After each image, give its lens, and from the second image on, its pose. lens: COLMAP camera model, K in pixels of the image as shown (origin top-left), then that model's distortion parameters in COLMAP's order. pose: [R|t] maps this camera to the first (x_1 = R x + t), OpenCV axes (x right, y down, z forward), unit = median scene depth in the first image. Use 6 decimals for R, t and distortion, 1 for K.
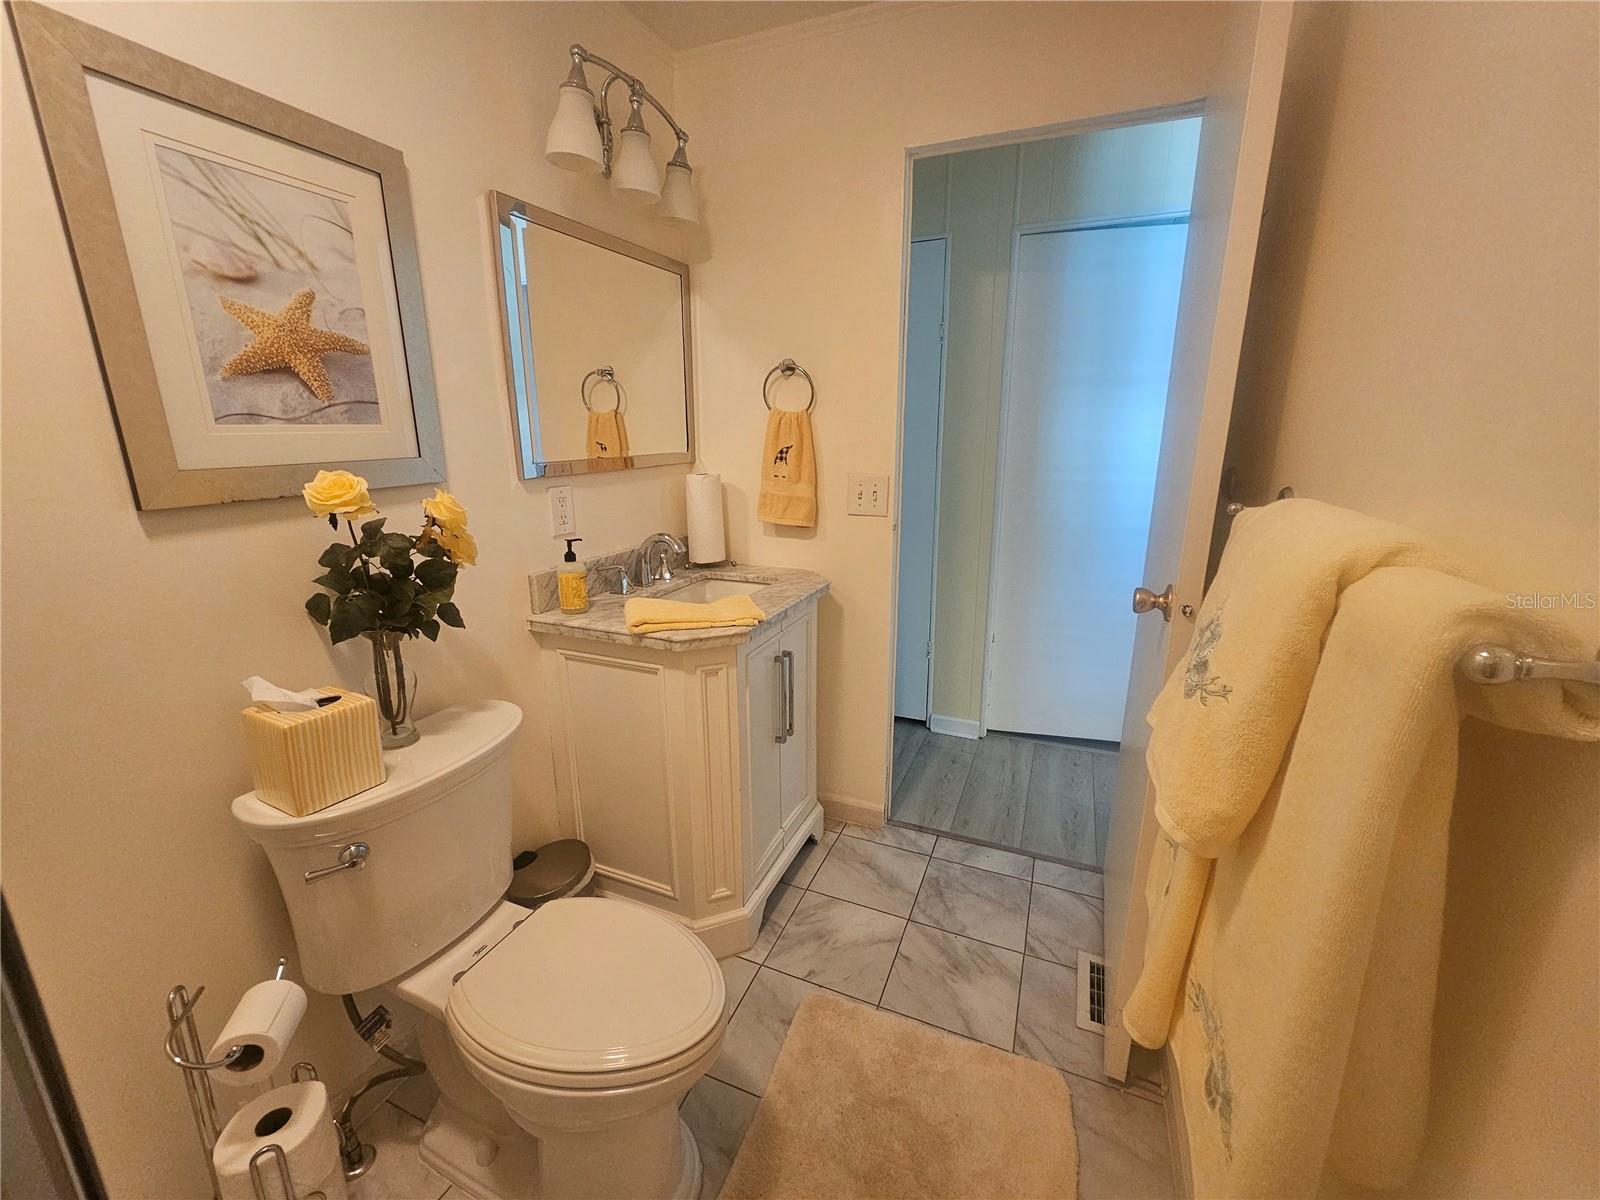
lens RADIAL K [[659.2, 0, 792.4], [0, 659.2, 594.5], [0, 0, 1]] dist [-0.005059, 0.001956]
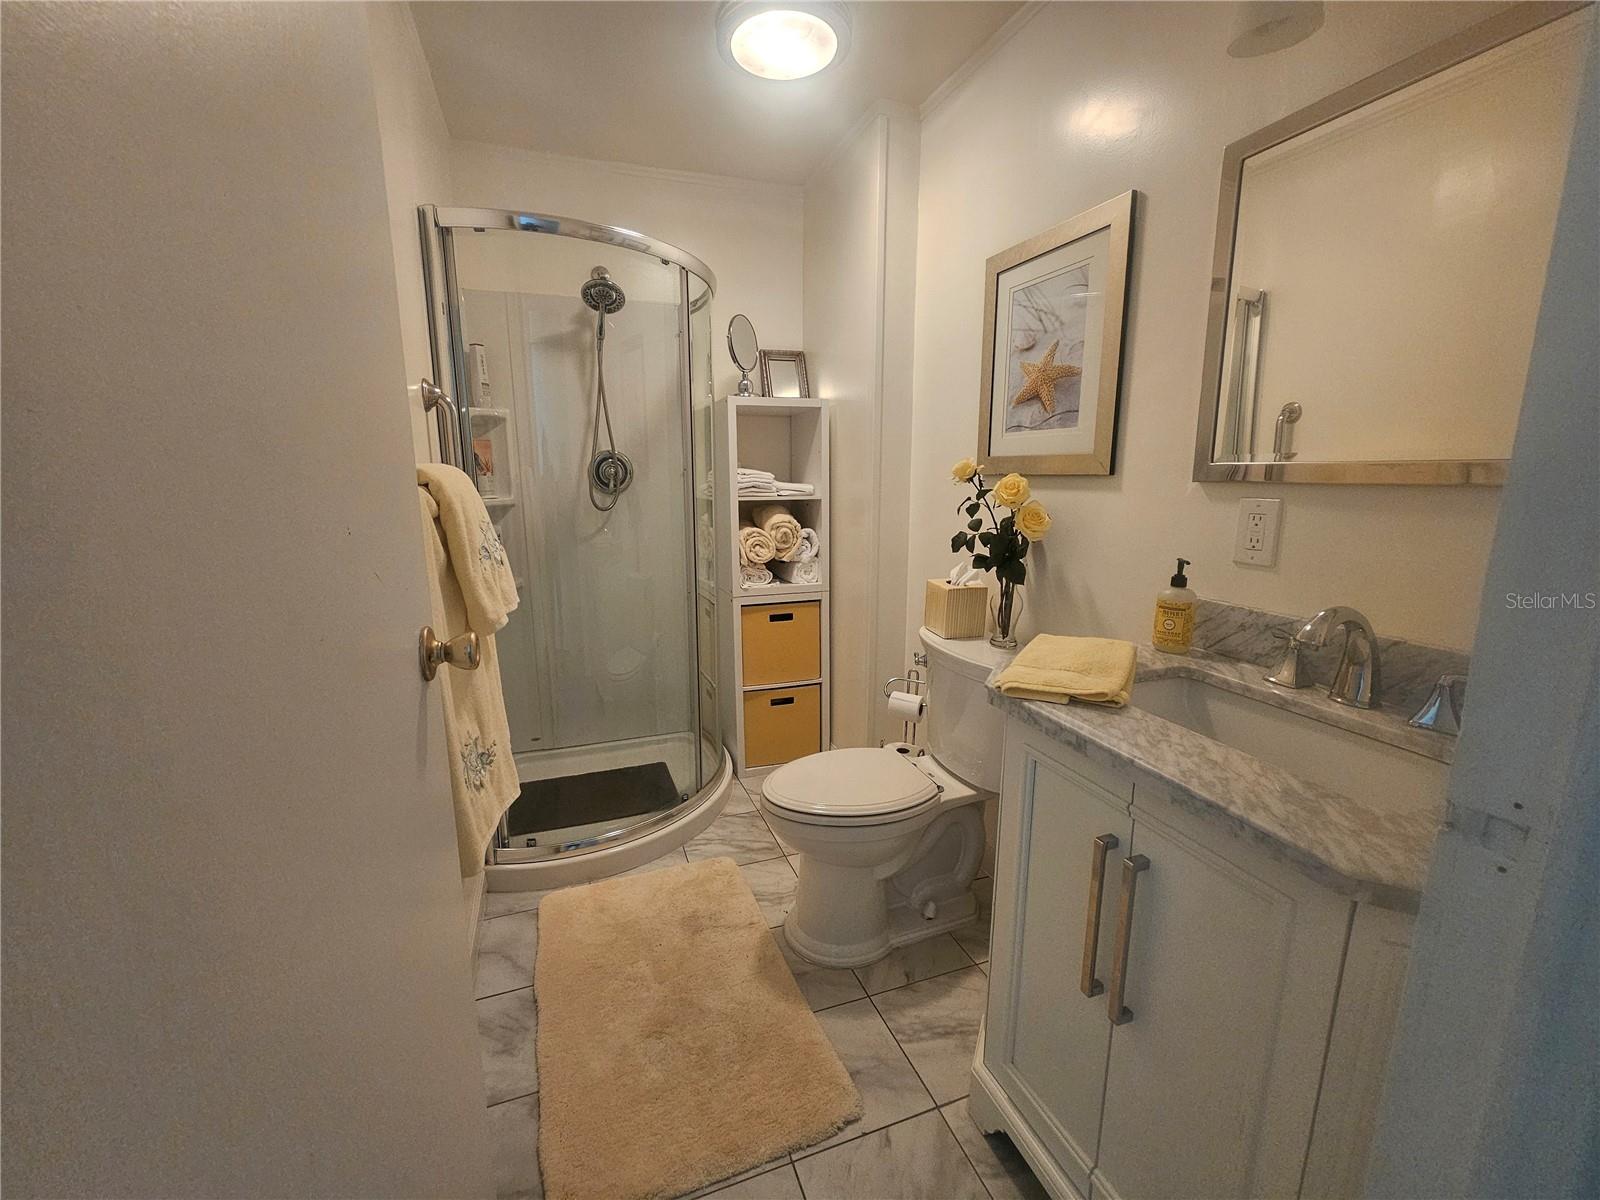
lens RADIAL K [[659.2, 0, 795.9], [0, 659.2, 597.5], [0, 0, 1]] dist [-0.005059, 0.001956]
pose [[-0.733211, 0.135792, -0.666305, 0.792595], [-0.161230, 0.917202, 0.364343, -0.376645], [0.660611, 0.374569, -0.650609, 1.813252]]
